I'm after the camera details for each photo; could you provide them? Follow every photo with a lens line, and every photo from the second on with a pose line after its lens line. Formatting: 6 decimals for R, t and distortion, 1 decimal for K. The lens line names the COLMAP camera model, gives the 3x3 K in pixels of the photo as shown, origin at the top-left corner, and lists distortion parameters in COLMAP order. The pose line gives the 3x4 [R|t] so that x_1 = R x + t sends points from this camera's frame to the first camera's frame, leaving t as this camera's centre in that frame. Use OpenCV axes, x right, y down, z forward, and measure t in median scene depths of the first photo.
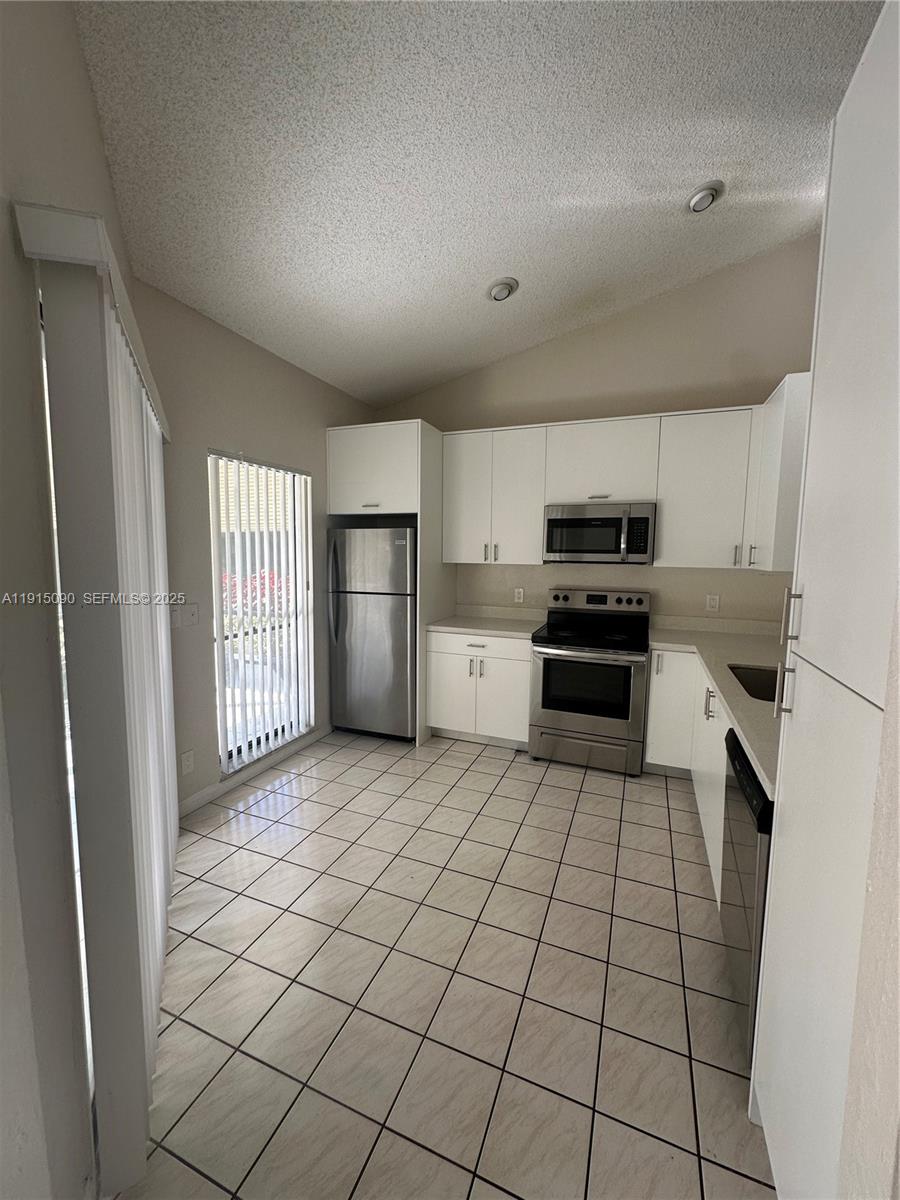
lens RADIAL K [[478.9, 0, 452.2], [0, 478.9, 597.7], [0, 0, 1]] dist [0.000592, 0.000030]
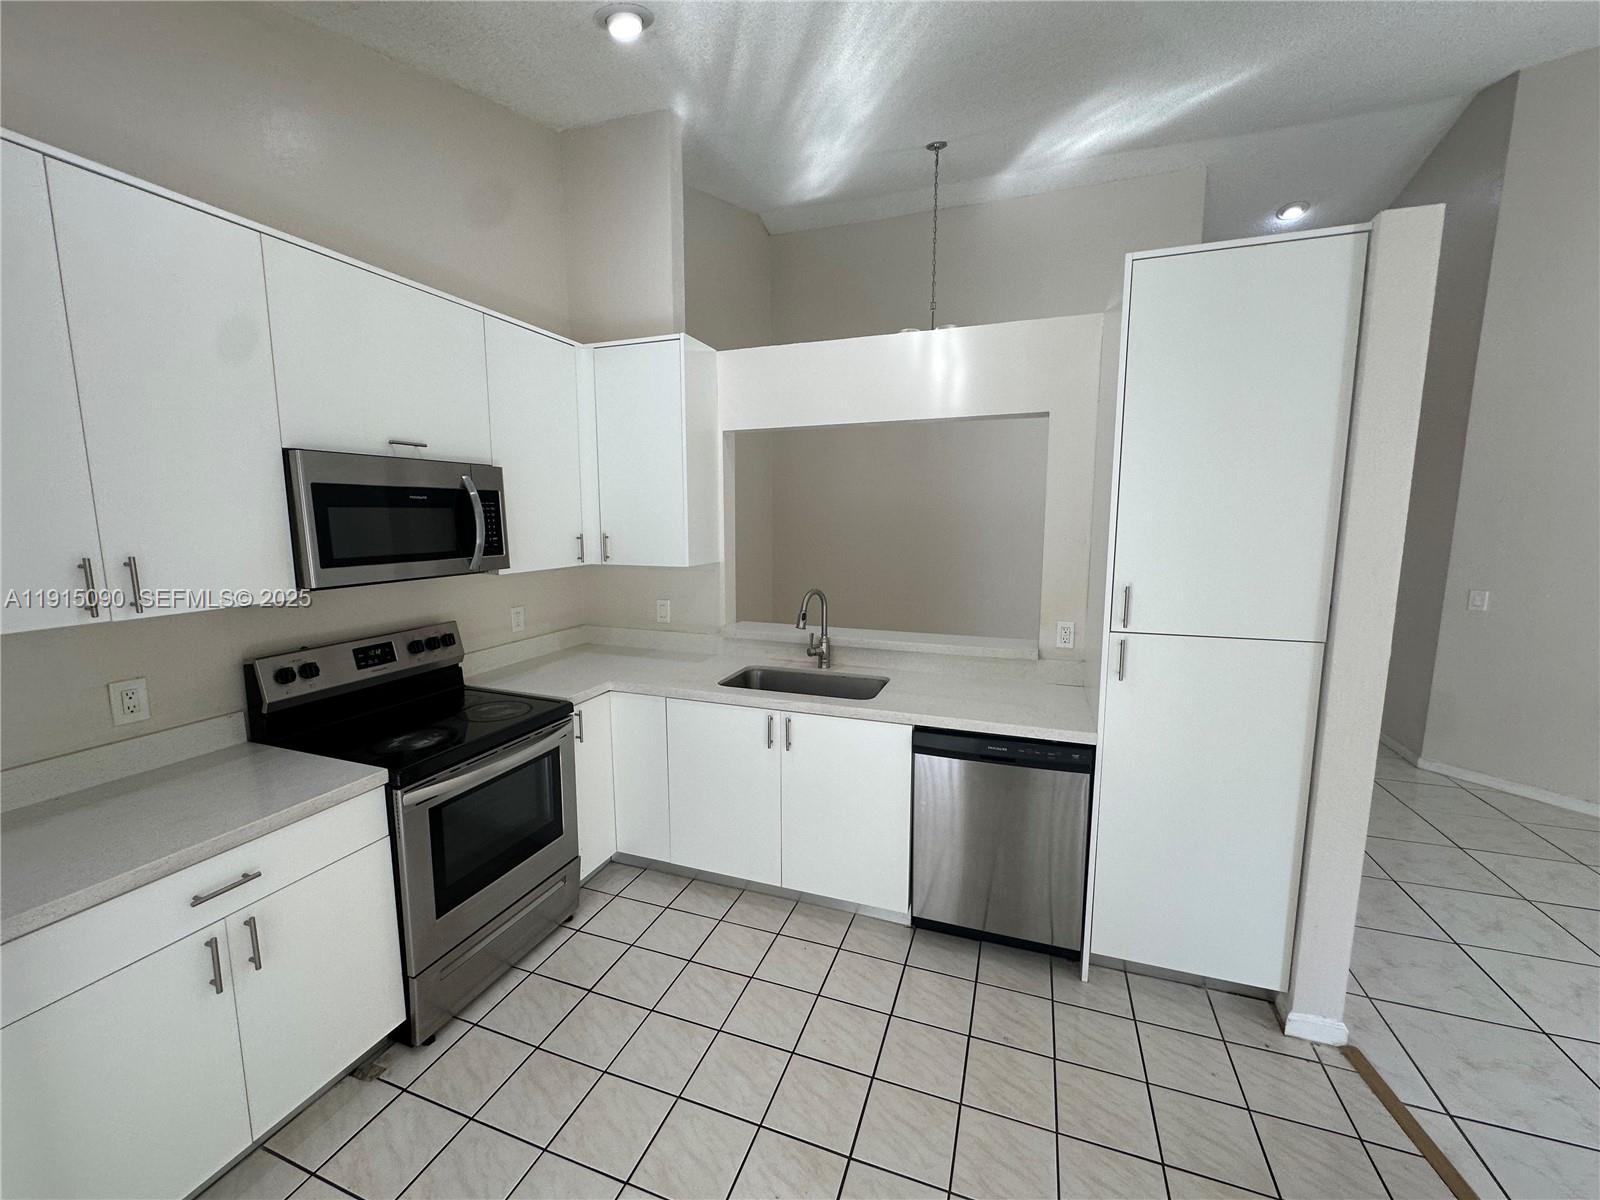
lens RADIAL K [[641.6, 0, 797.6], [0, 641.6, 598.0], [0, 0, 1]] dist [-0.001730, -0.000007]
pose [[-0.033998, -0.142553, 0.989203, -0.346008], [0.098527, 0.984476, 0.145258, -0.107959], [-0.994553, 0.102402, -0.019424, 0.617333]]
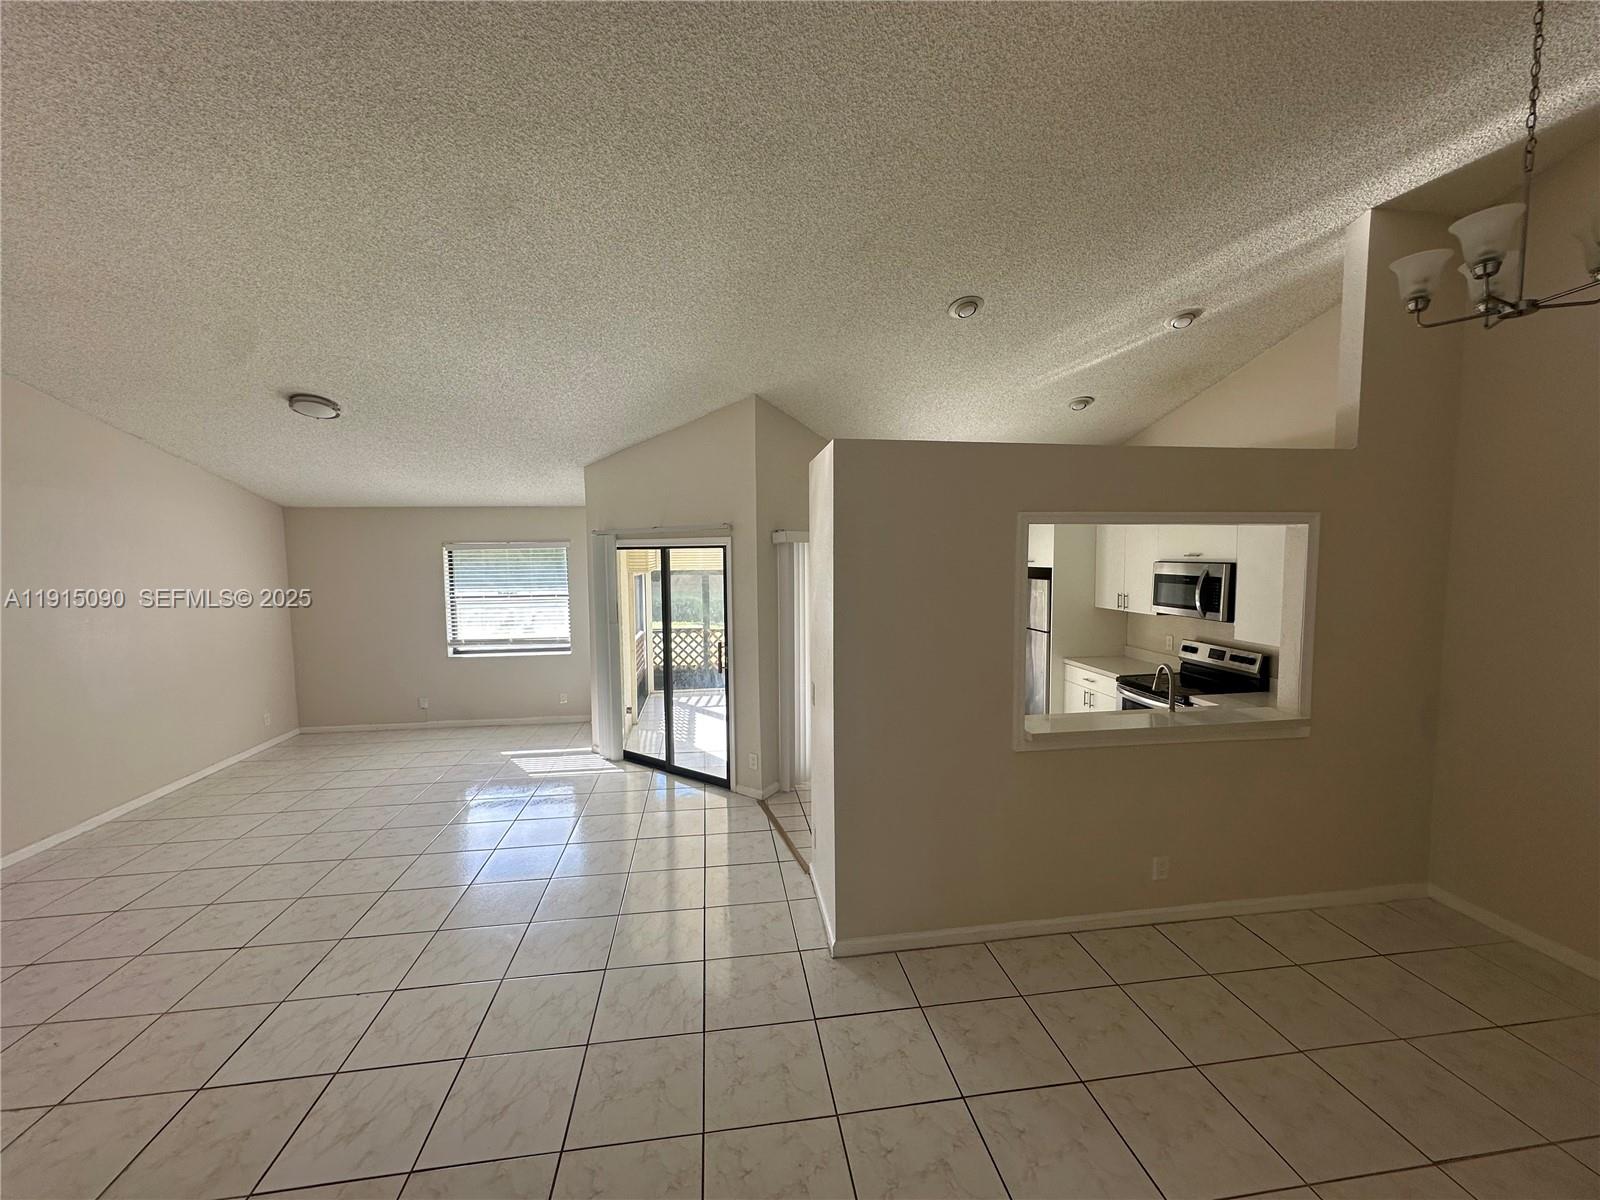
lens RADIAL K [[638.5, 0, 799.9], [0, 638.5, 599.4], [0, 0, 1]] dist [0.000592, 0.000030]
pose [[0.497604, 0.048655, -0.866039, 1.048127], [-0.067577, 0.997566, 0.017216, -0.077074], [0.864768, 0.049958, 0.499681, -0.413282]]
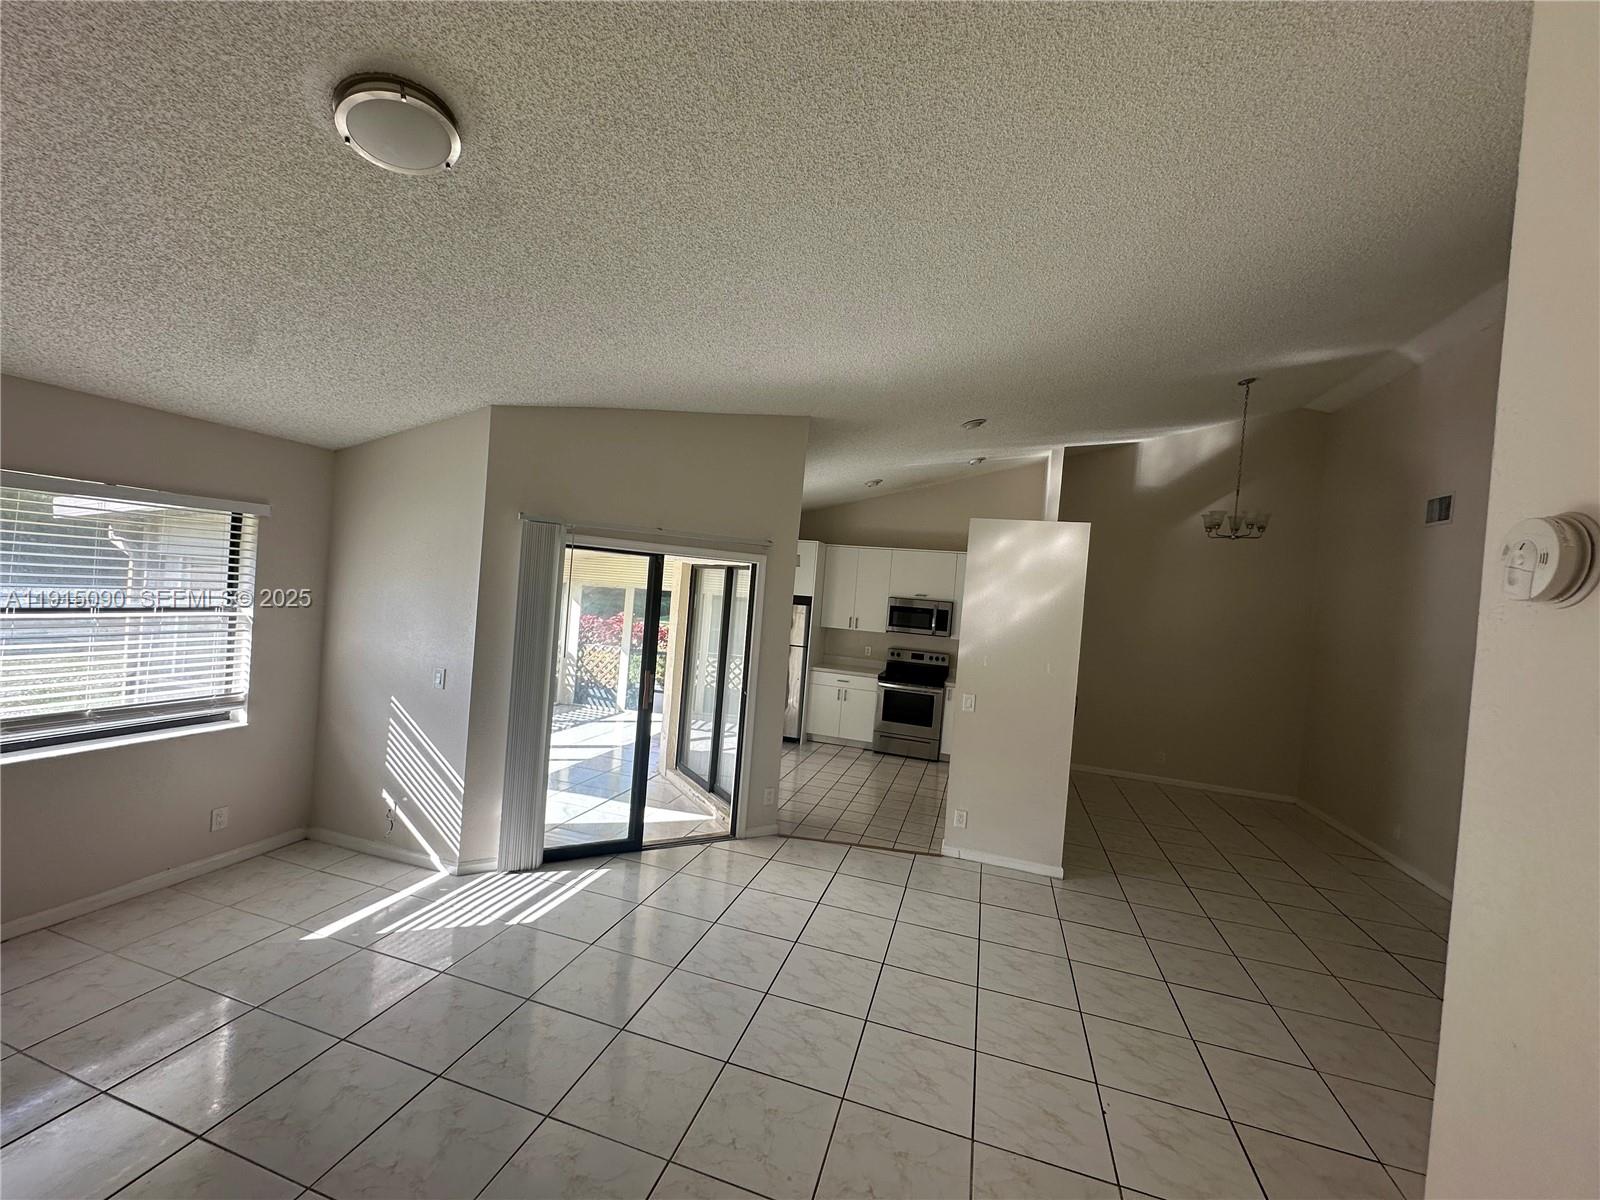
lens RADIAL K [[638.5, 0, 799.9], [0, 638.5, 599.4], [0, 0, 1]] dist [0.000592, 0.000030]
pose [[0.993628, 0.066950, 0.090675, -0.306451], [-0.059636, 0.994920, -0.081103, 0.010432], [-0.095644, 0.075178, 0.992573, -1.135363]]
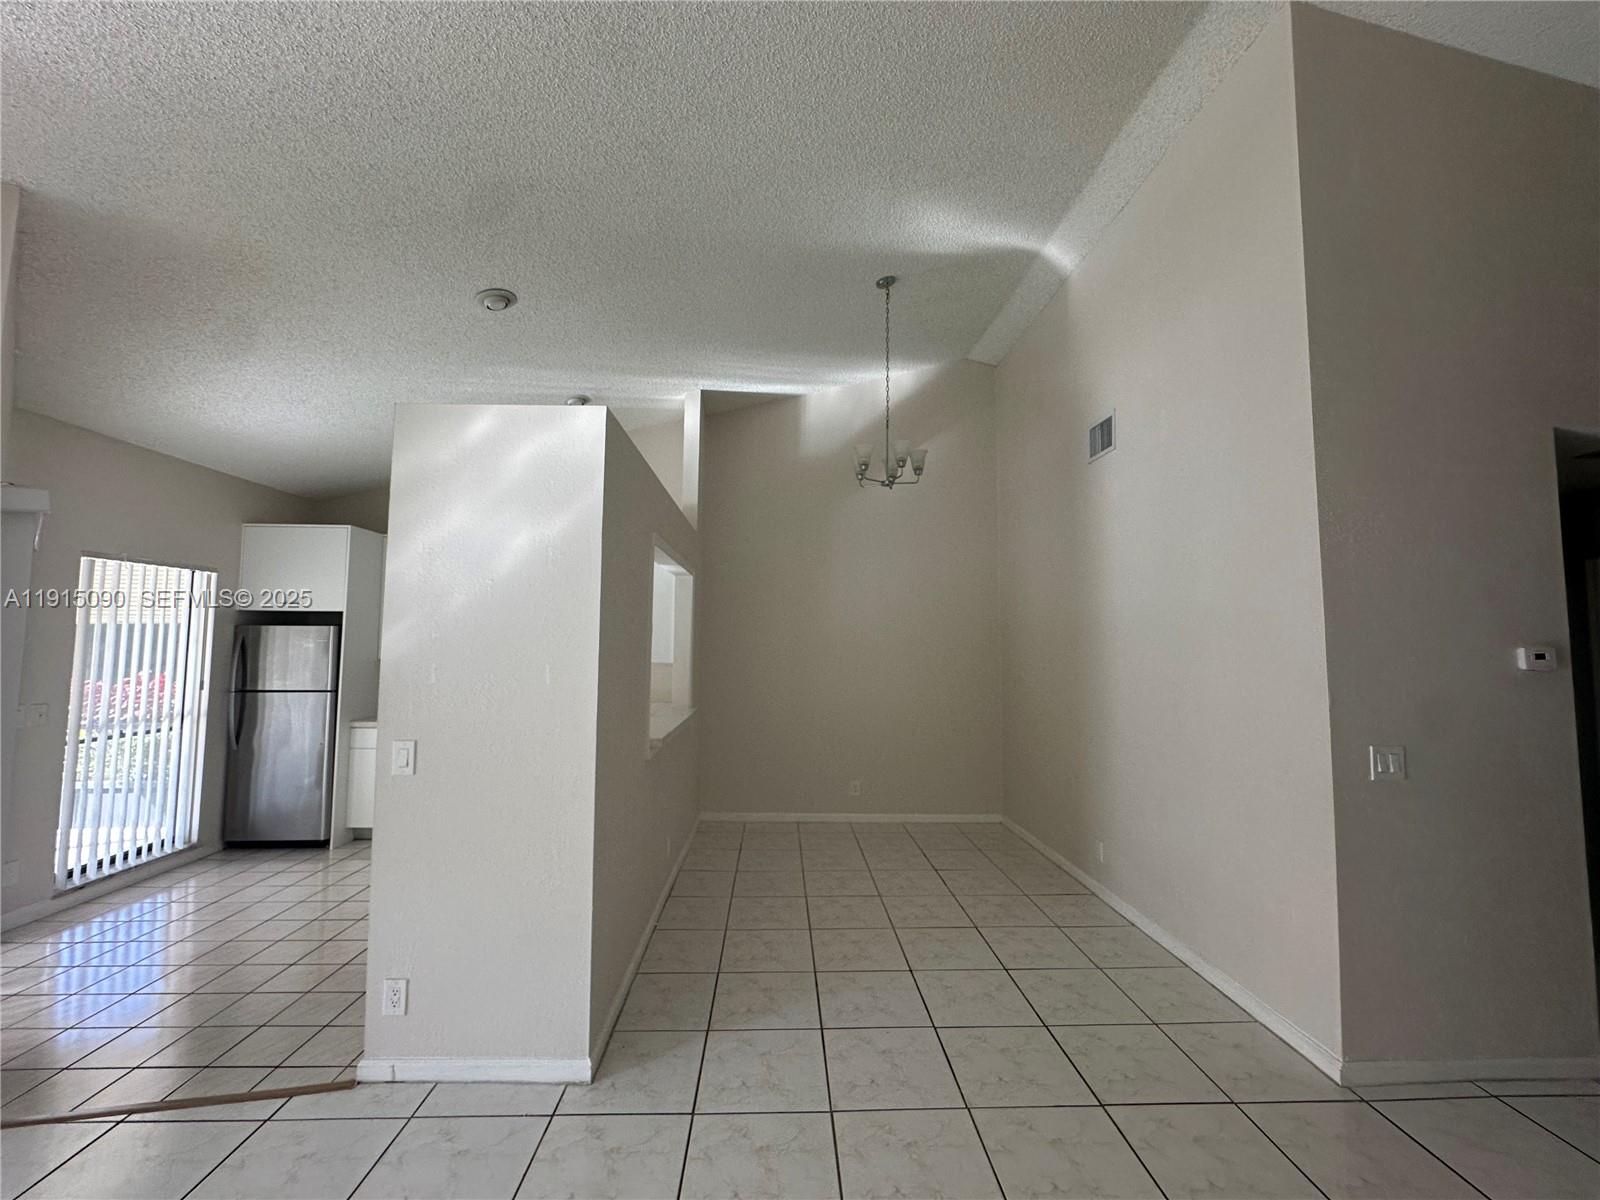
lens RADIAL K [[641.6, 0, 797.6], [0, 641.6, 598.0], [0, 0, 1]] dist [-0.001730, -0.000007]
pose [[0.915466, 0.023928, 0.401683, 0.268095], [0.041375, 0.987342, -0.153112, 0.048281], [-0.400262, 0.156788, 0.902889, -0.651817]]
